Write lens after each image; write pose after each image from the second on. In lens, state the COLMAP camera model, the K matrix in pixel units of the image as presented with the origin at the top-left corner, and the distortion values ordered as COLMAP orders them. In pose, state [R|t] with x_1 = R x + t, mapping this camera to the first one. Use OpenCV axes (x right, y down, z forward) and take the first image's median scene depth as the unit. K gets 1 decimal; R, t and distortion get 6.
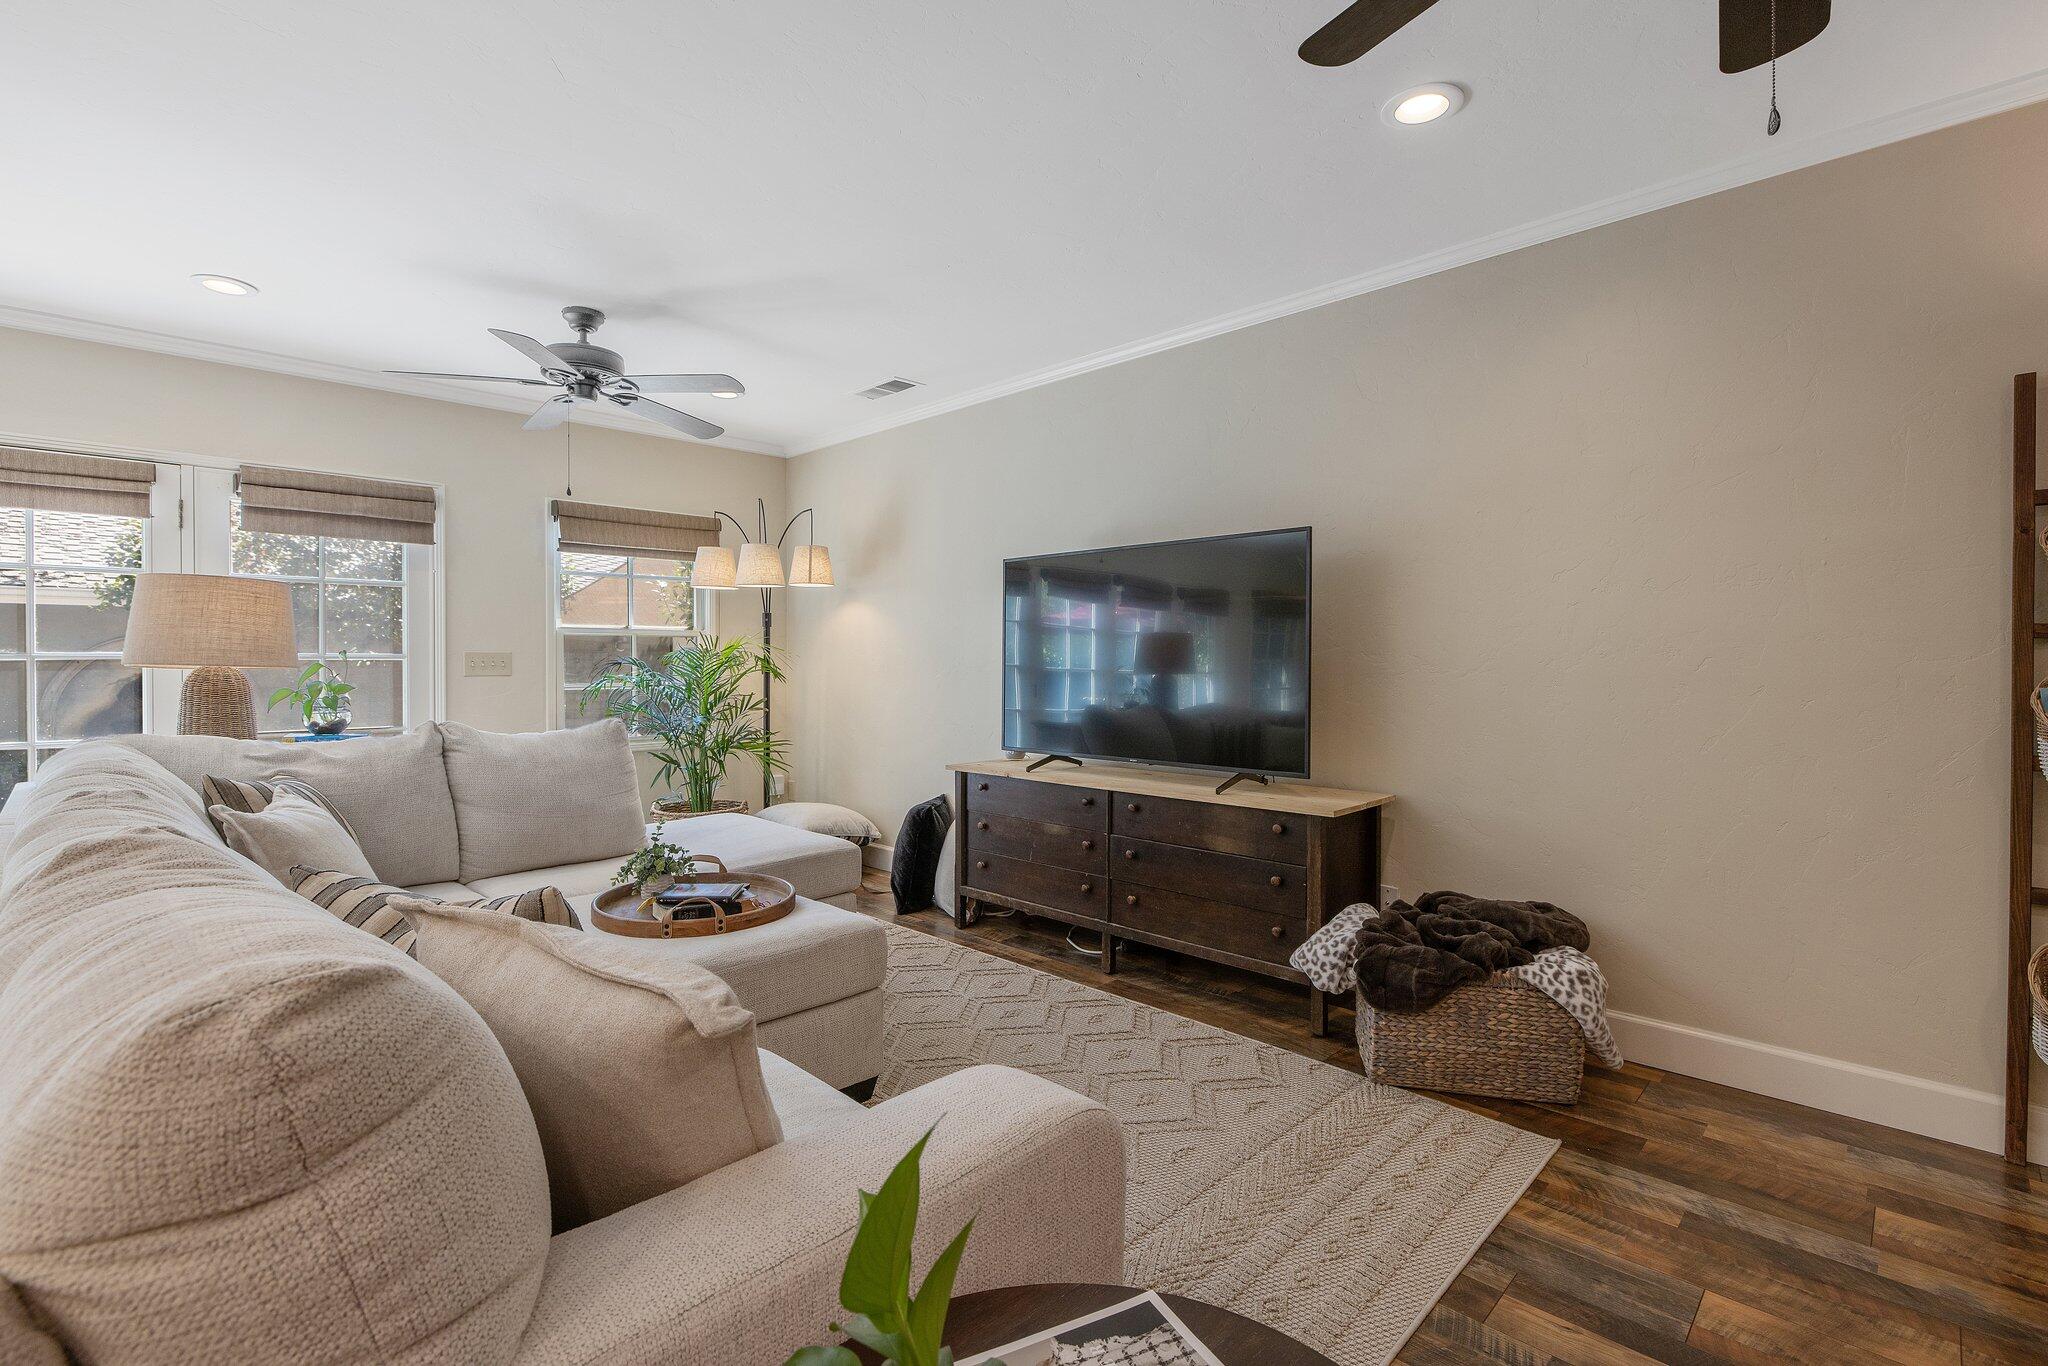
lens RADIAL K [[939.2, 0, 1031.2], [0, 939.2, 670.7], [0, 0, 1]] dist [-0.002646, 0.000037]
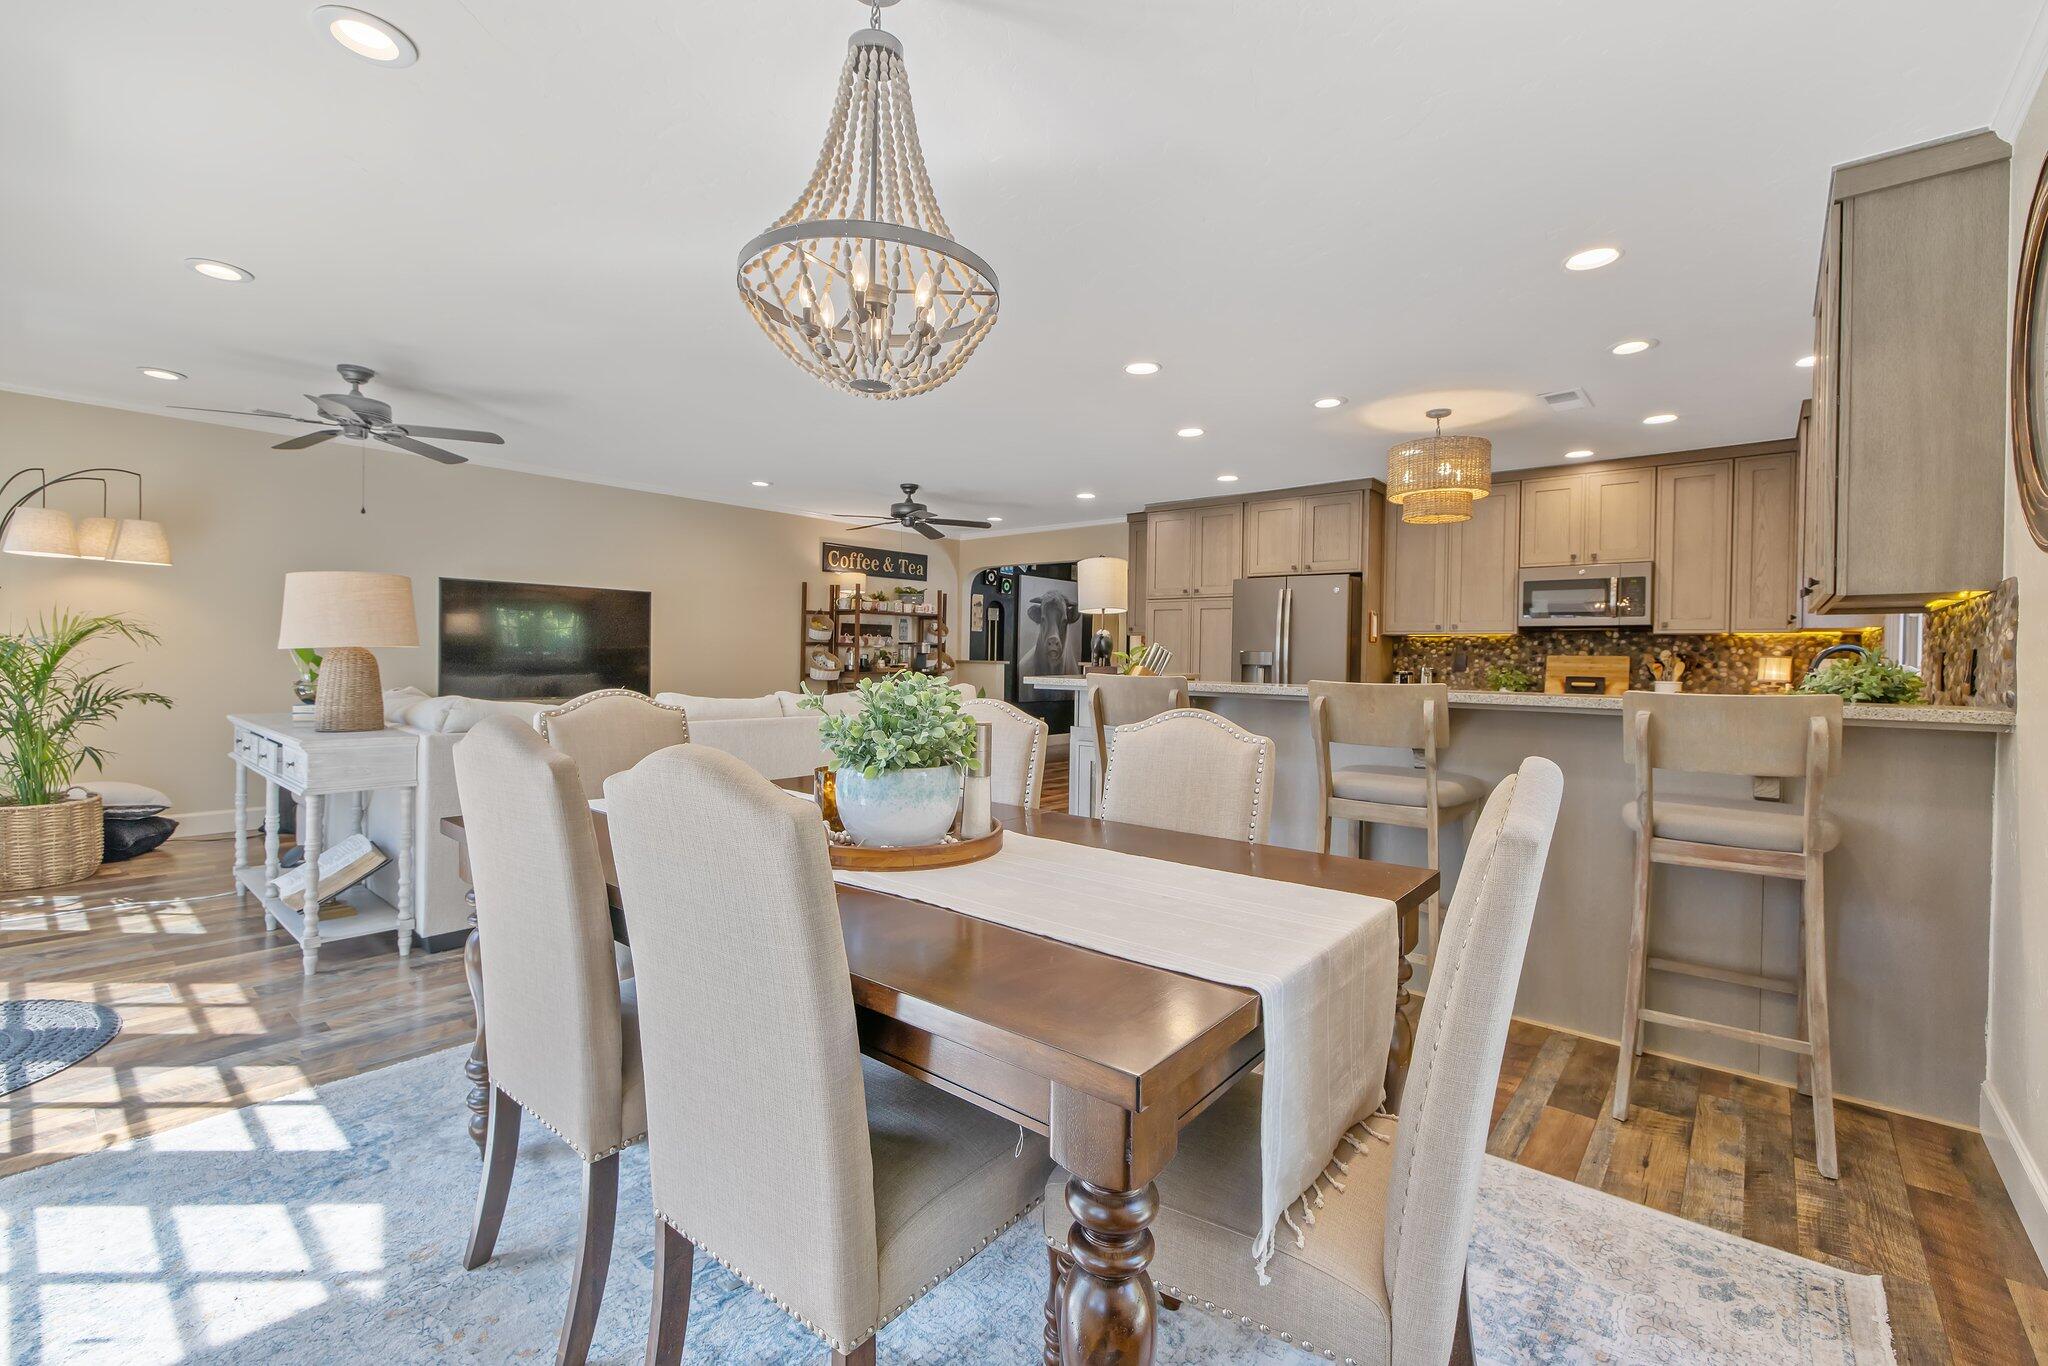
lens RADIAL K [[870.9, 0, 1018.8], [0, 870.9, 658.4], [0, 0, 1]] dist [-0.000812, -0.000094]
pose [[-0.065055, -0.004475, 0.997872, -1.769635], [-0.006777, 0.999969, 0.004043, 0.000294], [-0.997859, -0.006499, -0.065083, 0.180482]]
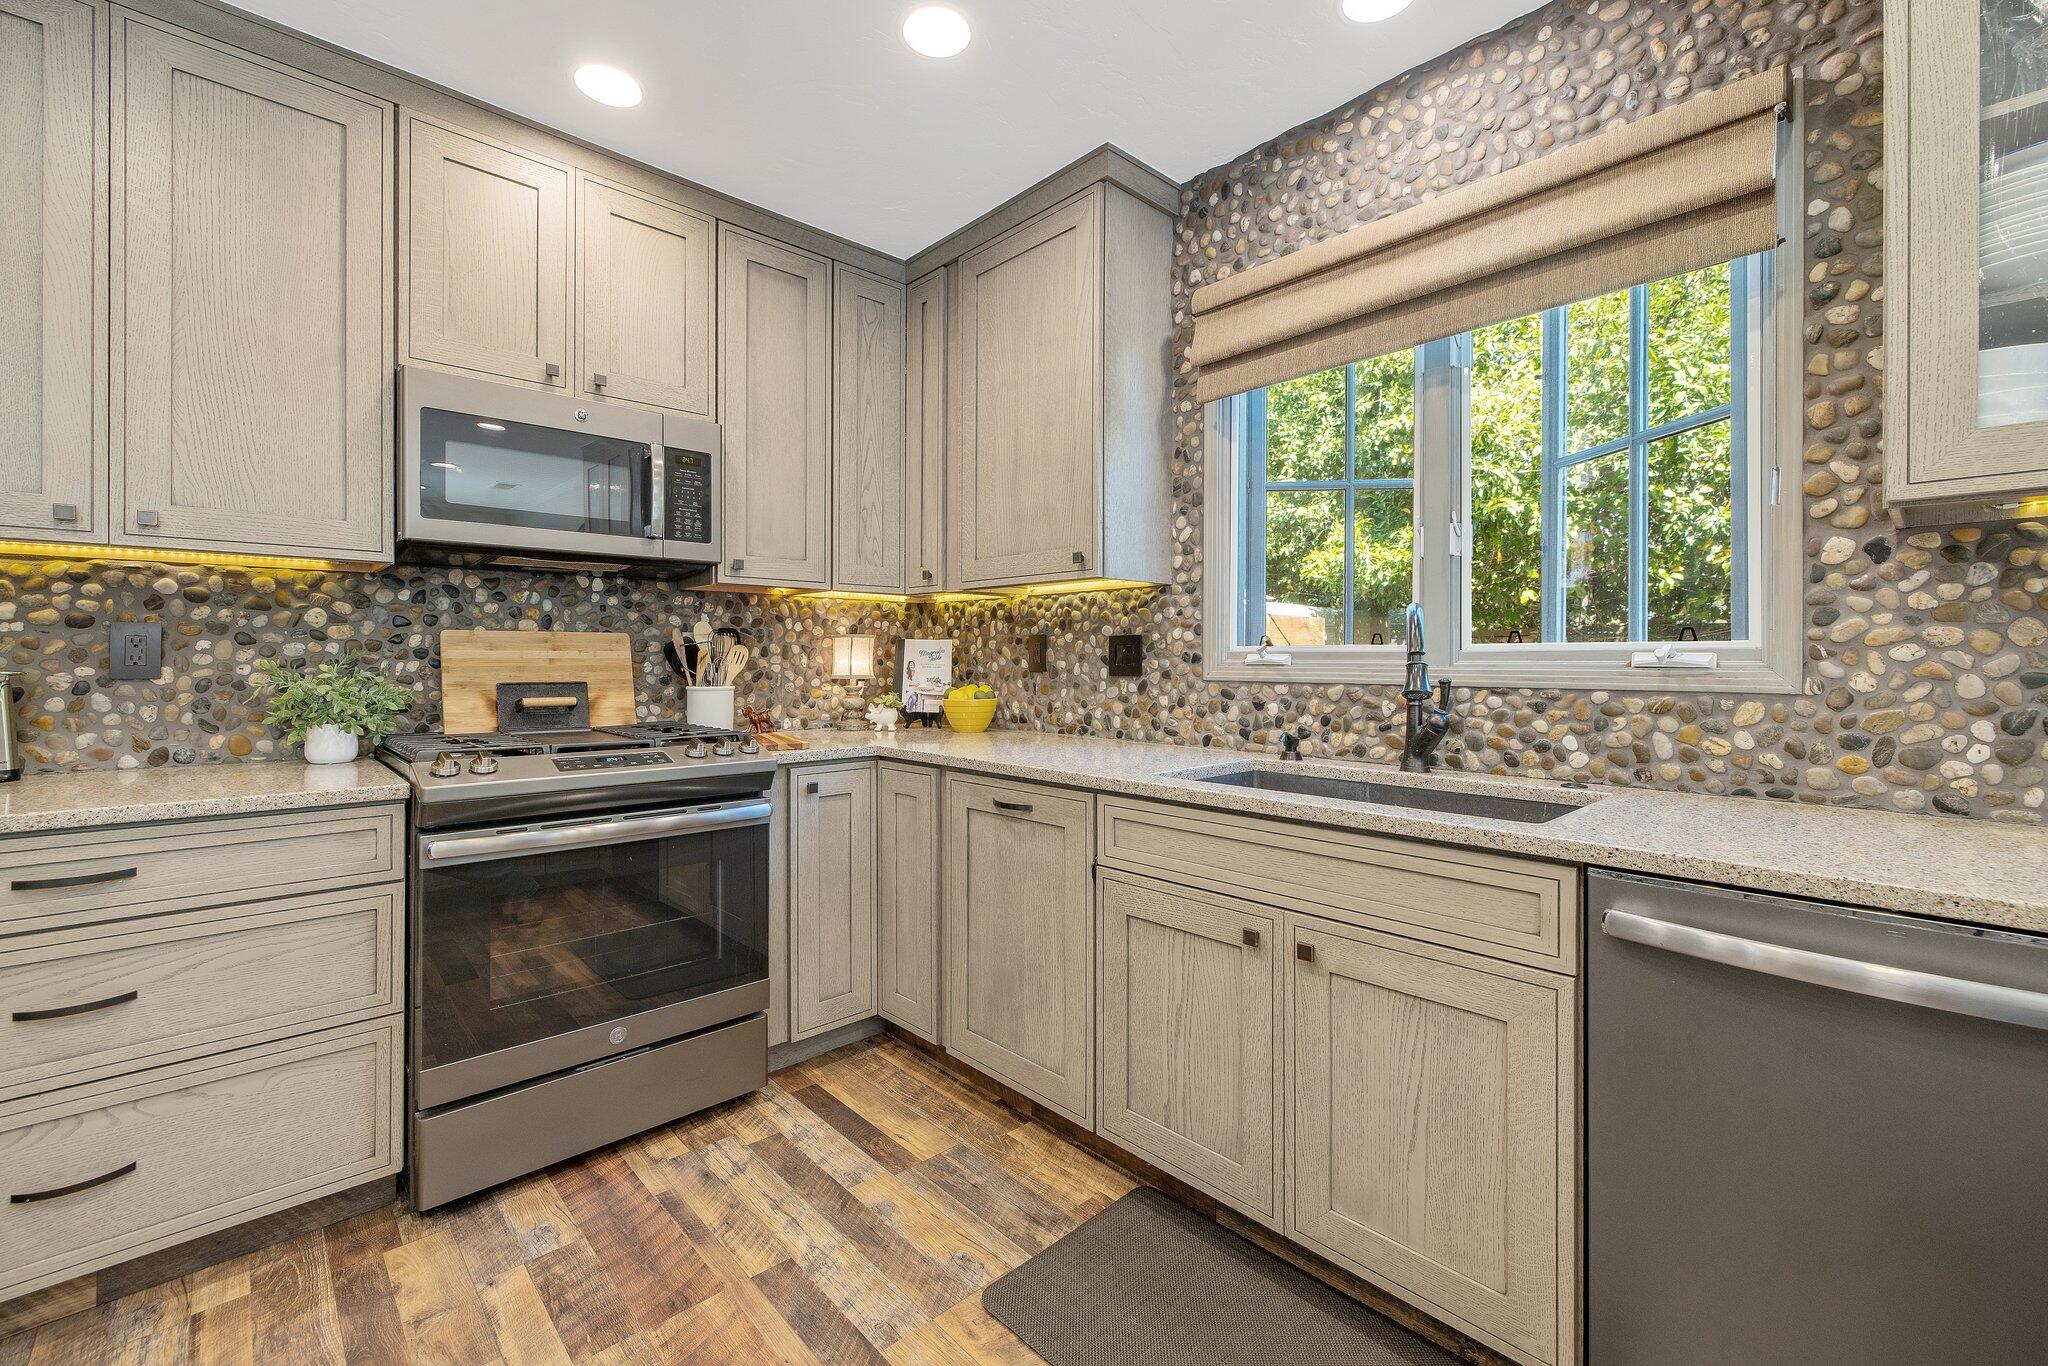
lens RADIAL K [[858.9, 0, 1020.4], [0, 858.9, 658.6], [0, 0, 1]] dist [0.001057, -0.000042]
pose [[-0.998605, -0.002377, 0.052749, -0.558138], [-0.001901, 0.999957, 0.009061, 0.009603], [-0.052768, 0.008948, -0.998567, -0.369754]]
